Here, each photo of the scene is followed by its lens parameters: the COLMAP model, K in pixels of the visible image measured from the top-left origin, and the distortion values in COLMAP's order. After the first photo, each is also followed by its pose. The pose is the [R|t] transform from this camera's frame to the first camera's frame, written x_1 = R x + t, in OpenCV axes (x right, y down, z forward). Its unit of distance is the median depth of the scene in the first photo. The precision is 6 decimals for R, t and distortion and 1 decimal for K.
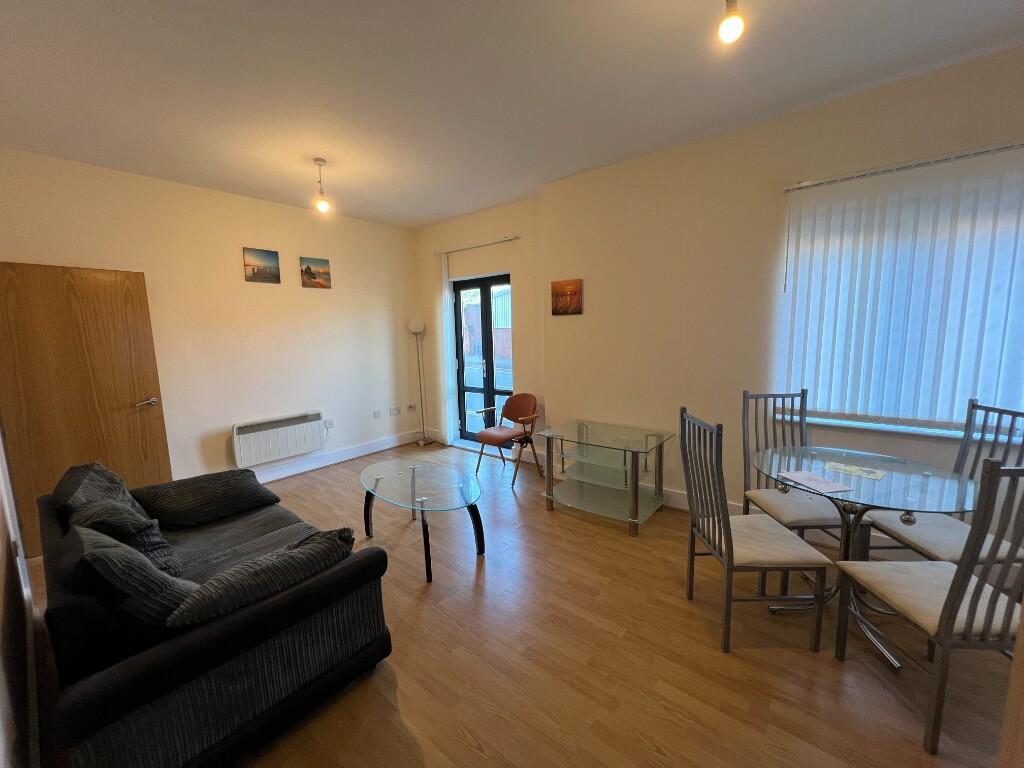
lens RADIAL K [[410.3, 0, 509.3], [0, 410.3, 382.9], [0, 0, 1]] dist [0.000035, 0.000016]
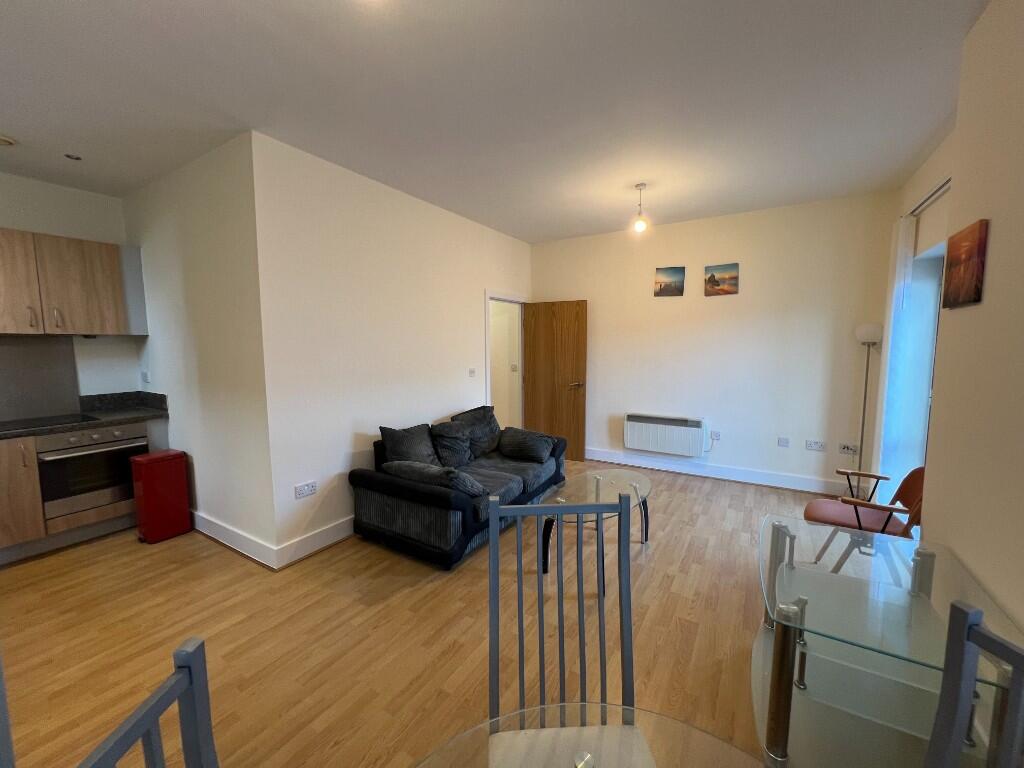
lens RADIAL K [[410.3, 0, 509.3], [0, 410.3, 382.9], [0, 0, 1]] dist [0.000035, 0.000016]
pose [[0.132336, 0.121670, -0.983709, 0.526585], [-0.126677, 0.986376, 0.104959, -0.075744], [0.983077, 0.110723, 0.145945, 0.457906]]
